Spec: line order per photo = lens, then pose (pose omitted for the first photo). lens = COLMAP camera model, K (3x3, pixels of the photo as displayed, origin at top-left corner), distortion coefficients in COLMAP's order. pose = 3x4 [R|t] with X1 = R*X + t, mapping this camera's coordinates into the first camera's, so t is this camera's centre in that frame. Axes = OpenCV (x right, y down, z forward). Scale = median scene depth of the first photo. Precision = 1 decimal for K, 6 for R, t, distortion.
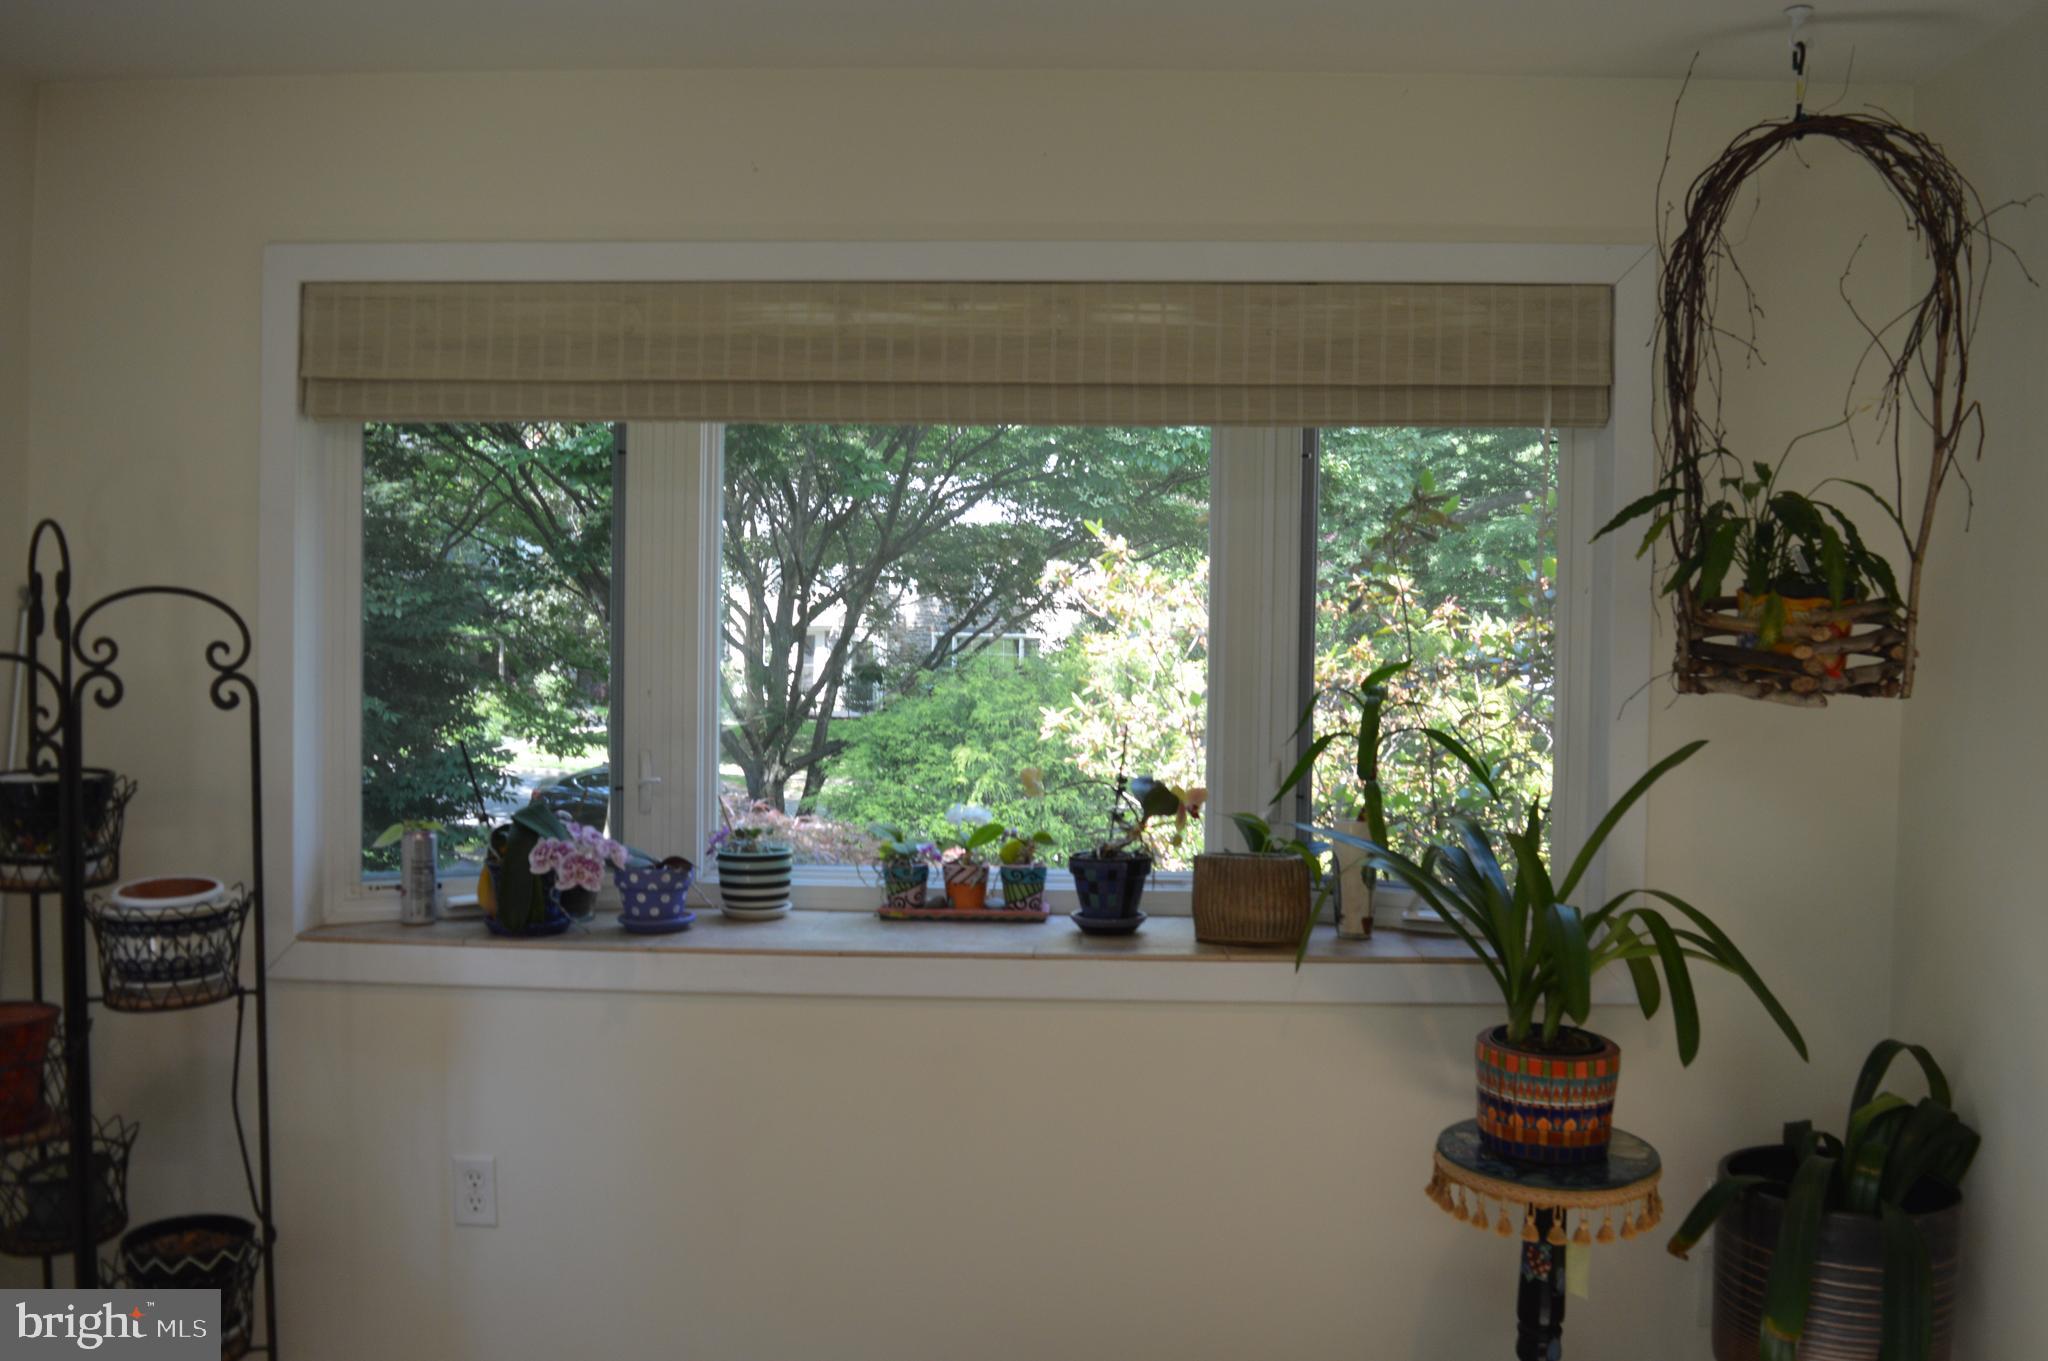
lens RADIAL K [[1618.3, 0, 1028.8], [0, 1618.3, 675.0], [0, 0, 1]] dist [-0.066082, 0.015889]
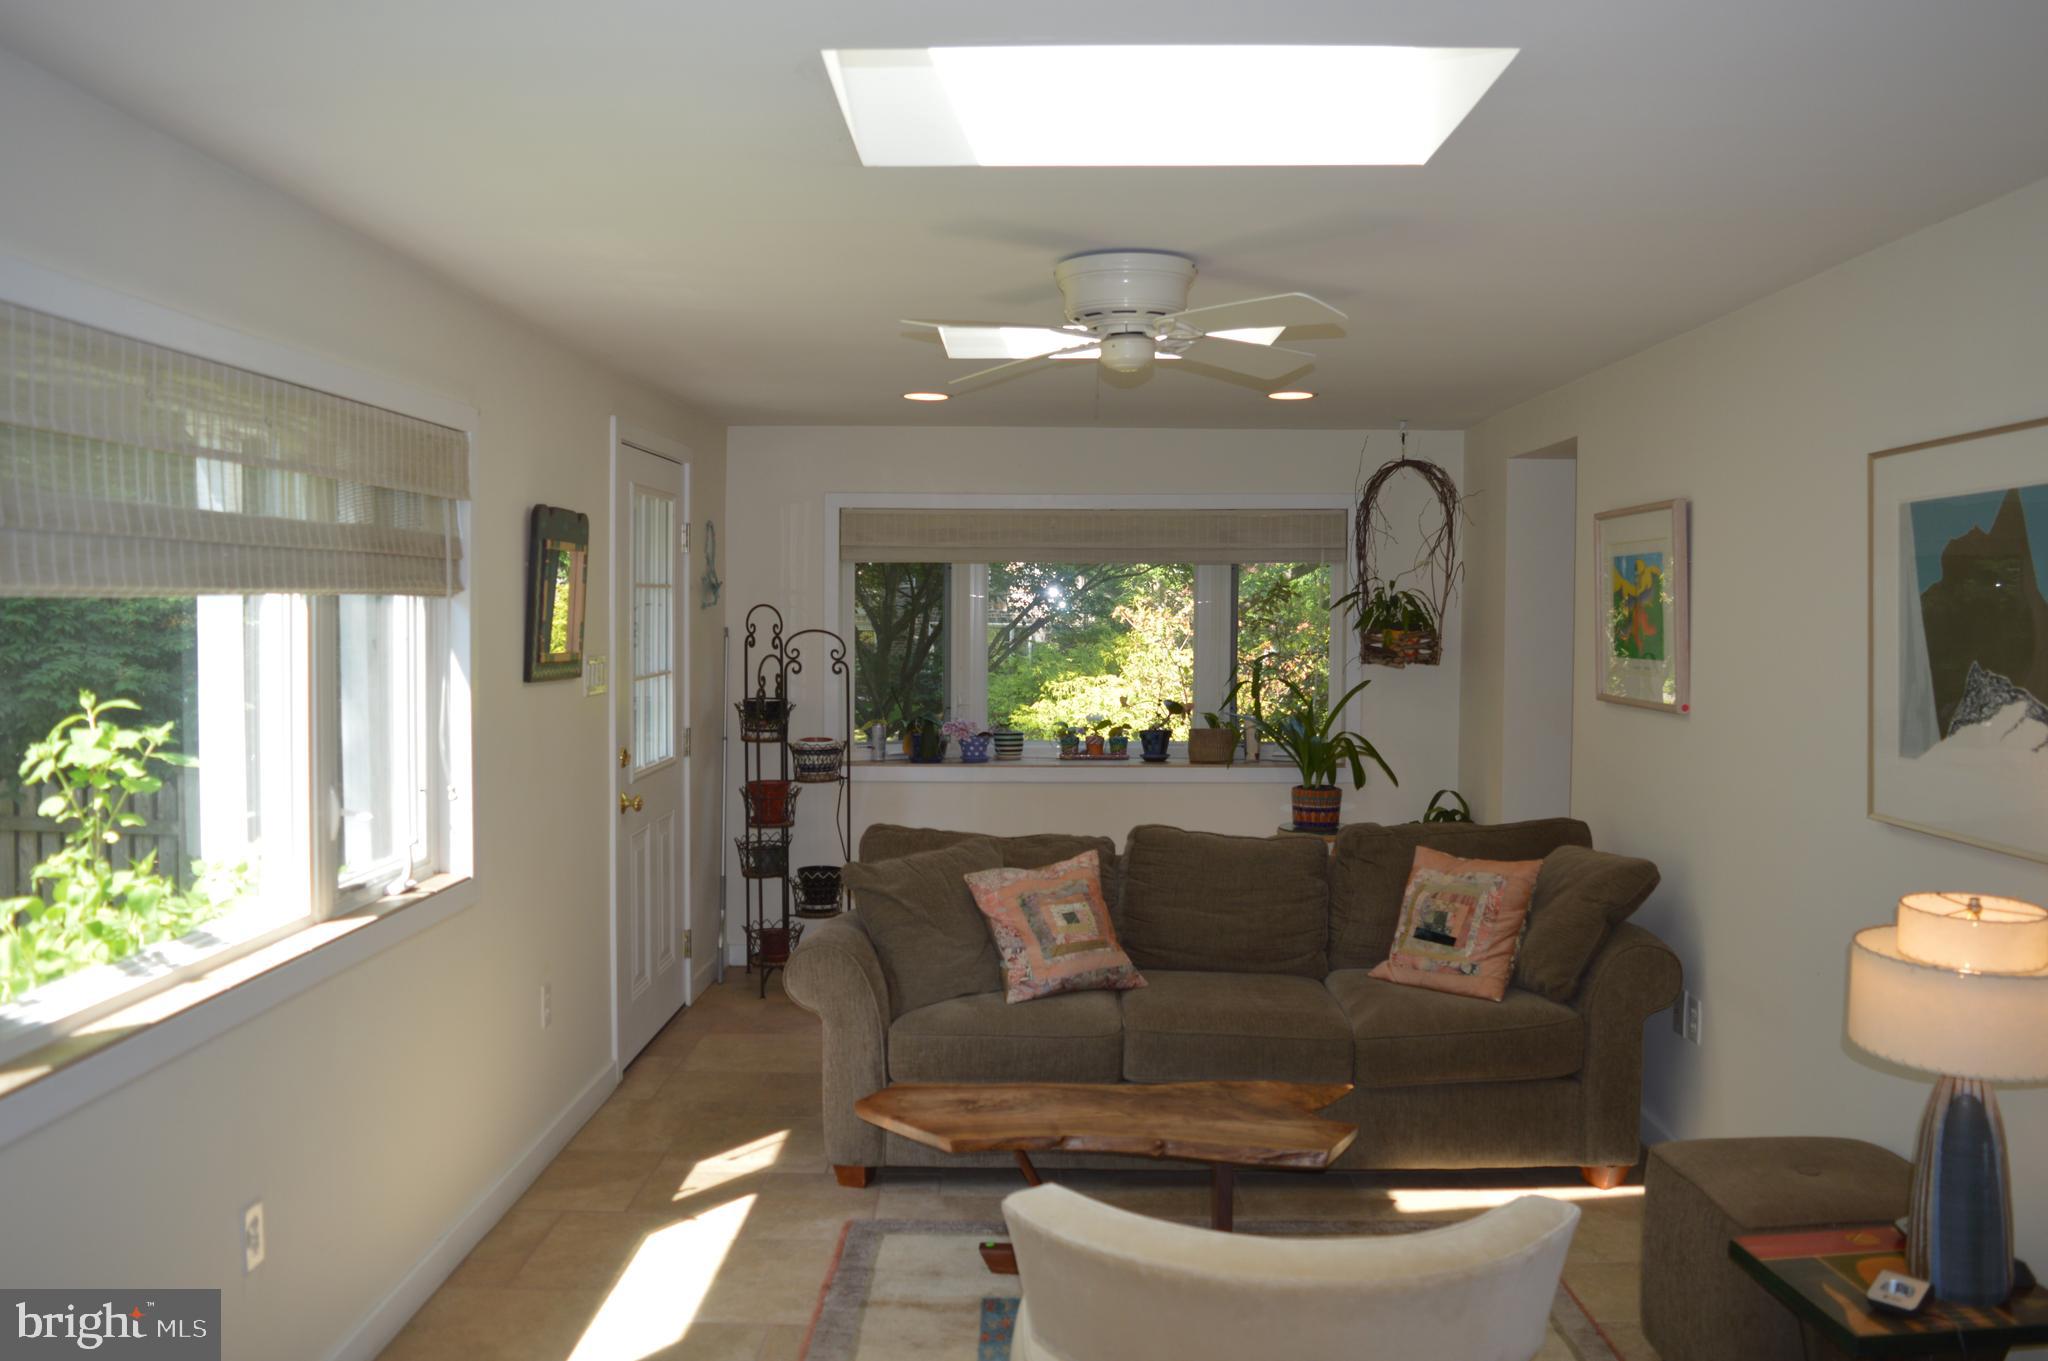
lens RADIAL K [[1618.3, 0, 1013.4], [0, 1618.3, 687.1], [0, 0, 1]] dist [-0.066082, 0.015889]
pose [[0.999970, -0.007692, 0.001092, -0.184984], [0.007671, 0.999814, 0.017710, -0.002749], [-0.001228, -0.017701, 0.999843, -1.623702]]
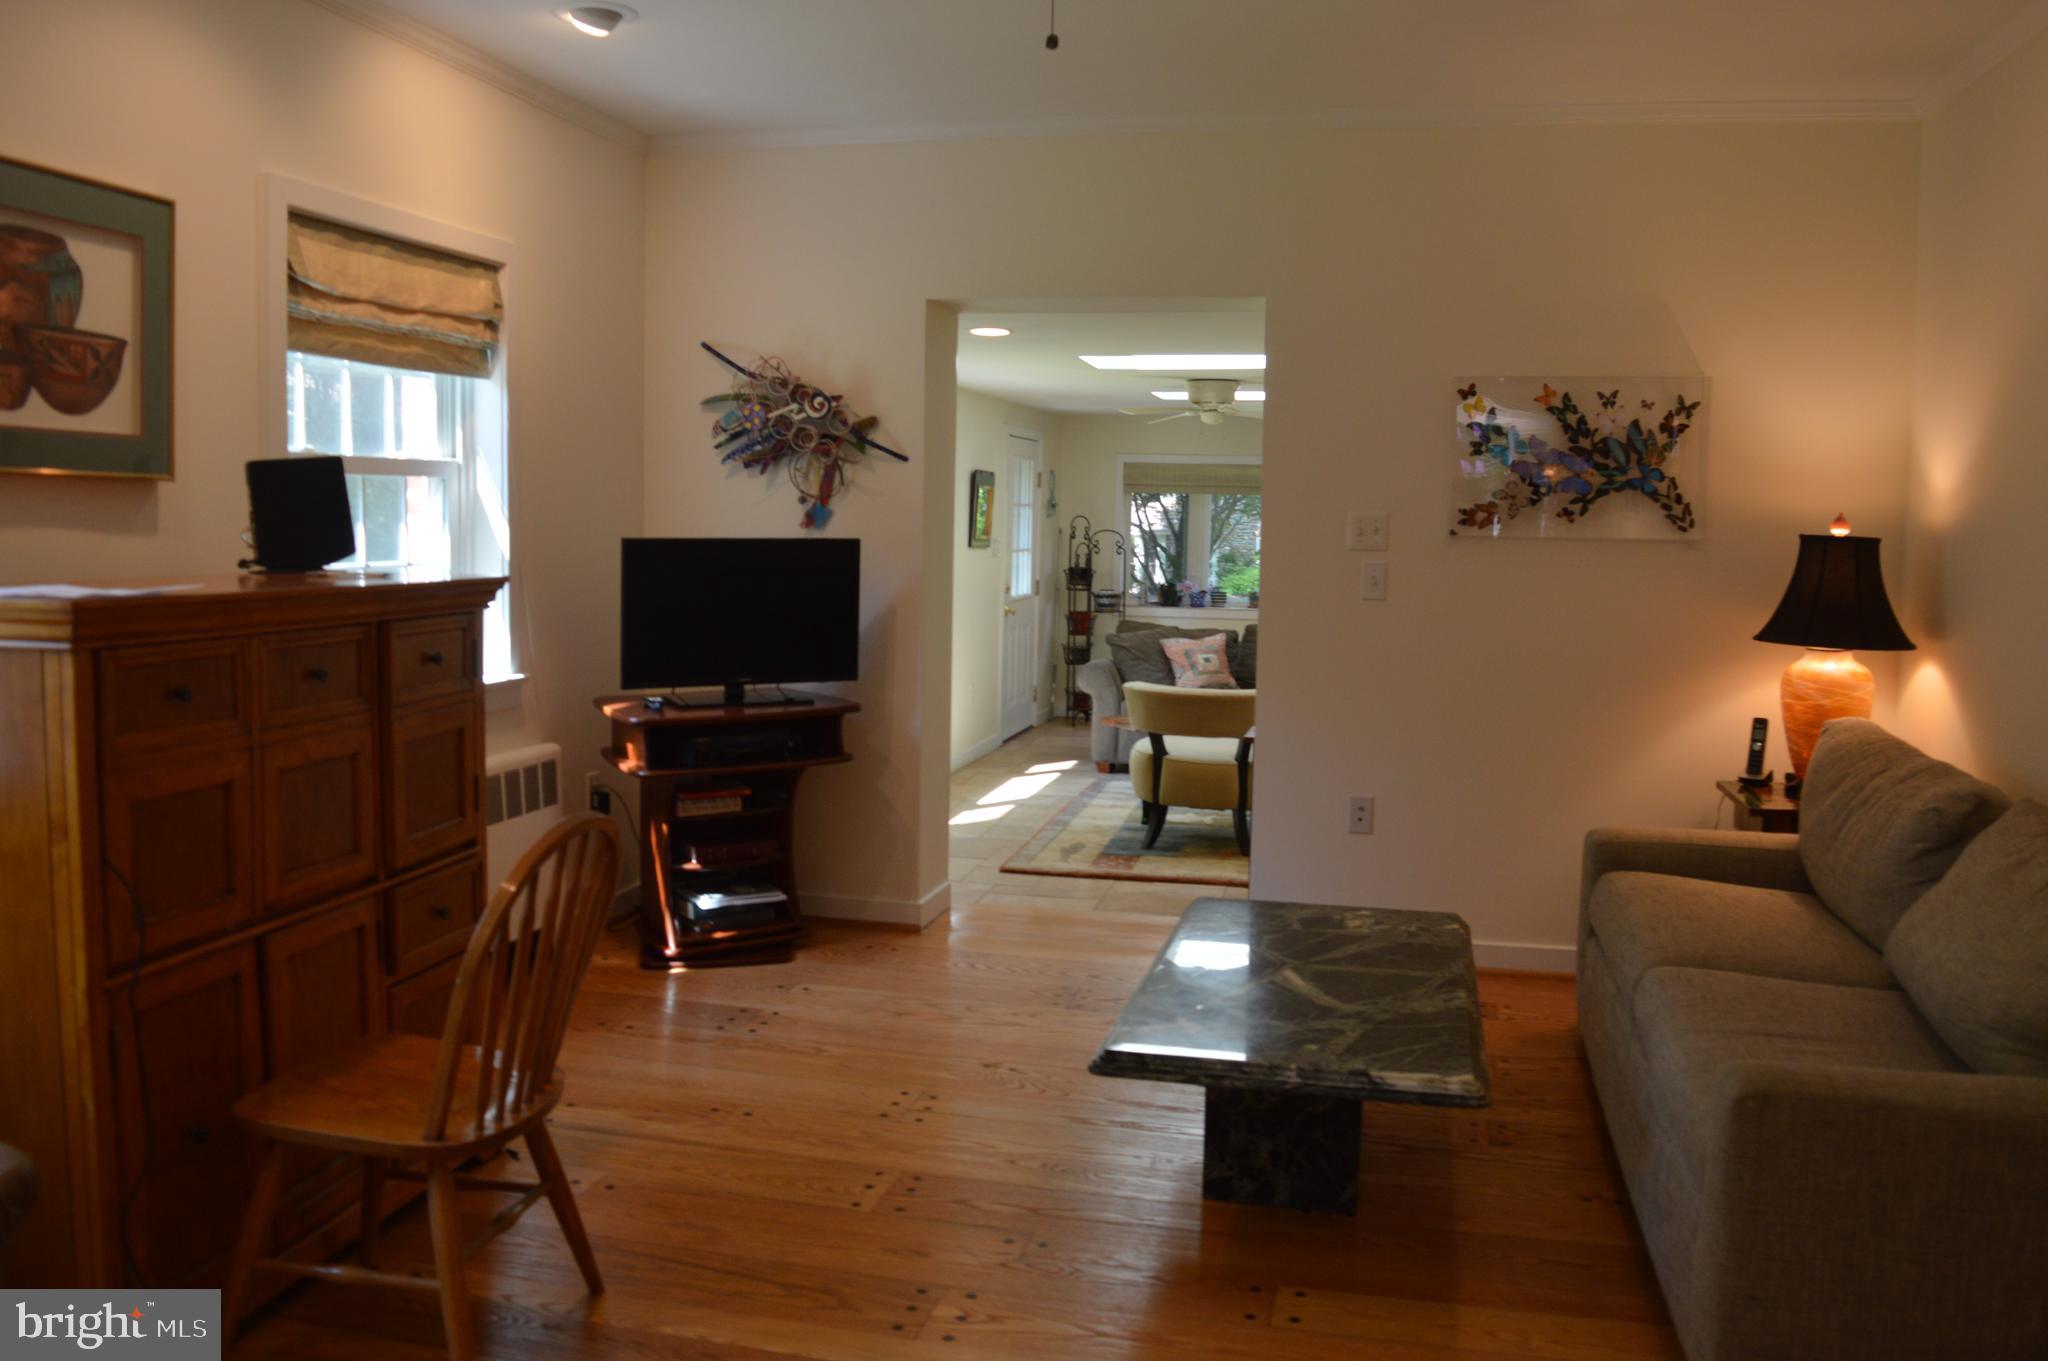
lens RADIAL K [[1618.3, 0, 1020.9], [0, 1618.3, 678.4], [0, 0, 1]] dist [-0.066082, 0.015889]
pose [[0.977884, 0.024749, -0.207679, 0.235833], [-0.011660, 0.997881, 0.064012, 0.080283], [0.208823, -0.060175, 0.976100, -3.682922]]
